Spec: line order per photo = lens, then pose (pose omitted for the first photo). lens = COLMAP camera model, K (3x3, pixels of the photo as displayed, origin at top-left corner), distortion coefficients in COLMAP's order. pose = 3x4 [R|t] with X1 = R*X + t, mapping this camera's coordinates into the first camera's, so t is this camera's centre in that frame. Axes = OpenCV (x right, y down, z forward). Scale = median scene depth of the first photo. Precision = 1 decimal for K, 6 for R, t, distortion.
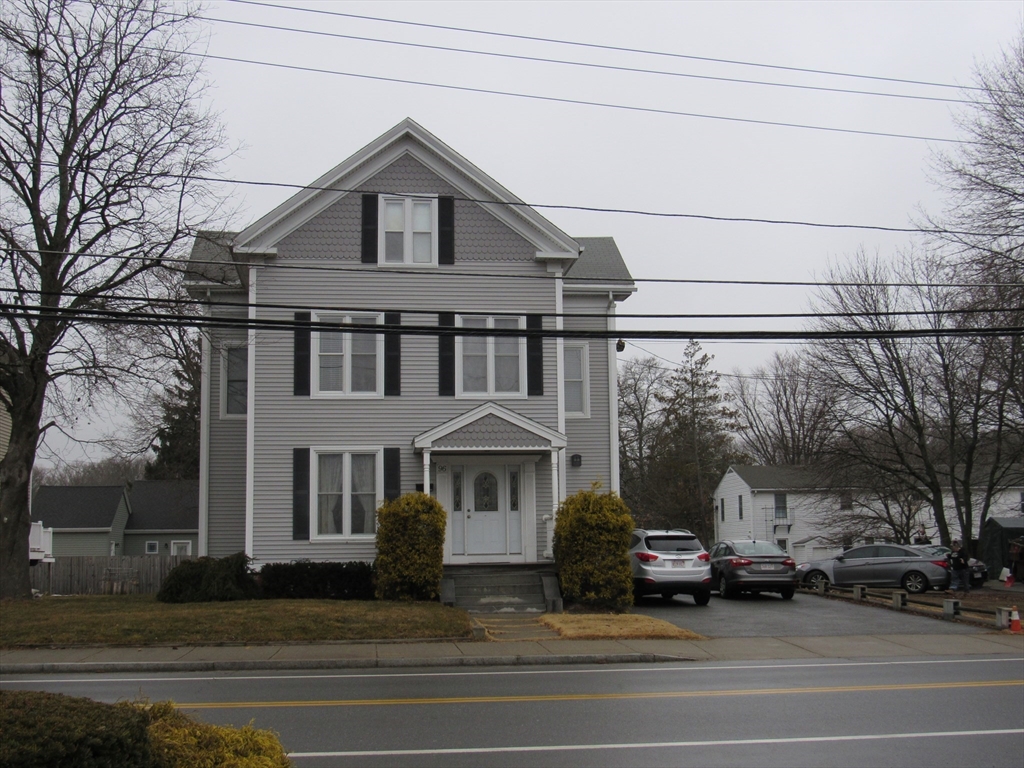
lens RADIAL K [[1276.0, 0, 512.9], [0, 1276.0, 381.5], [0, 0, 1]] dist [-0.038136, 0.000000]
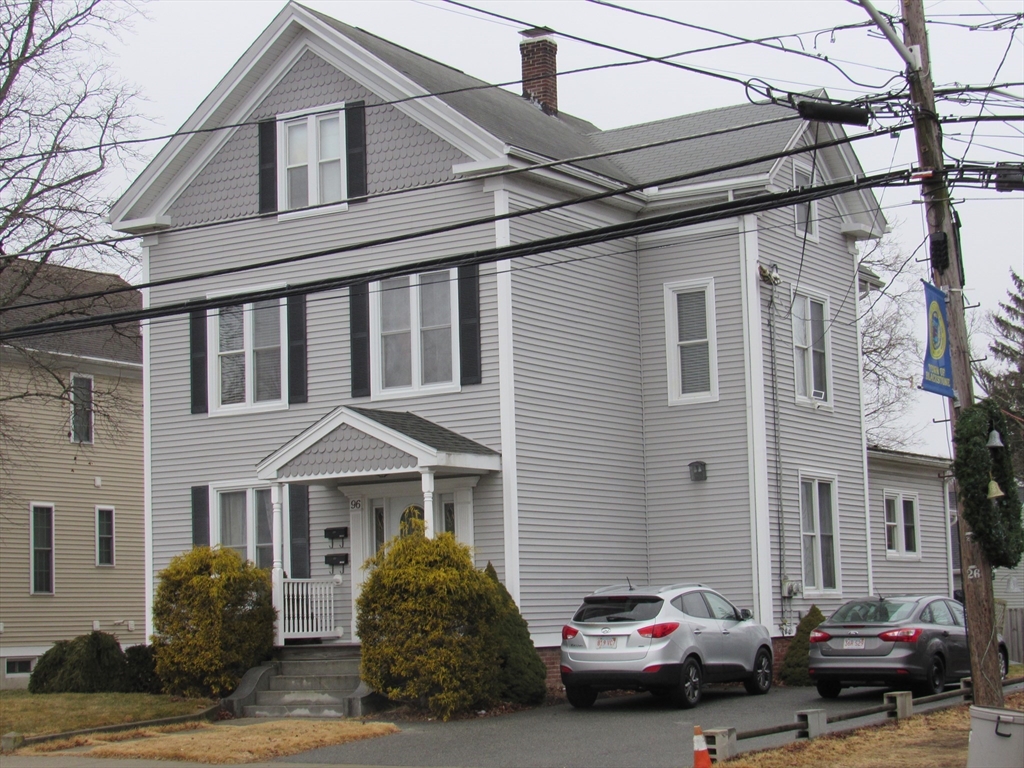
lens RADIAL K [[2074.9, 0, 511.5], [0, 2074.9, 385.4], [0, 0, 1]] dist [-0.110525, 0.000000]
pose [[0.780401, -0.081679, -0.619922, 0.701124], [0.101283, 0.994851, -0.003577, 0.017184], [0.617022, -0.059996, 0.784655, 0.182685]]
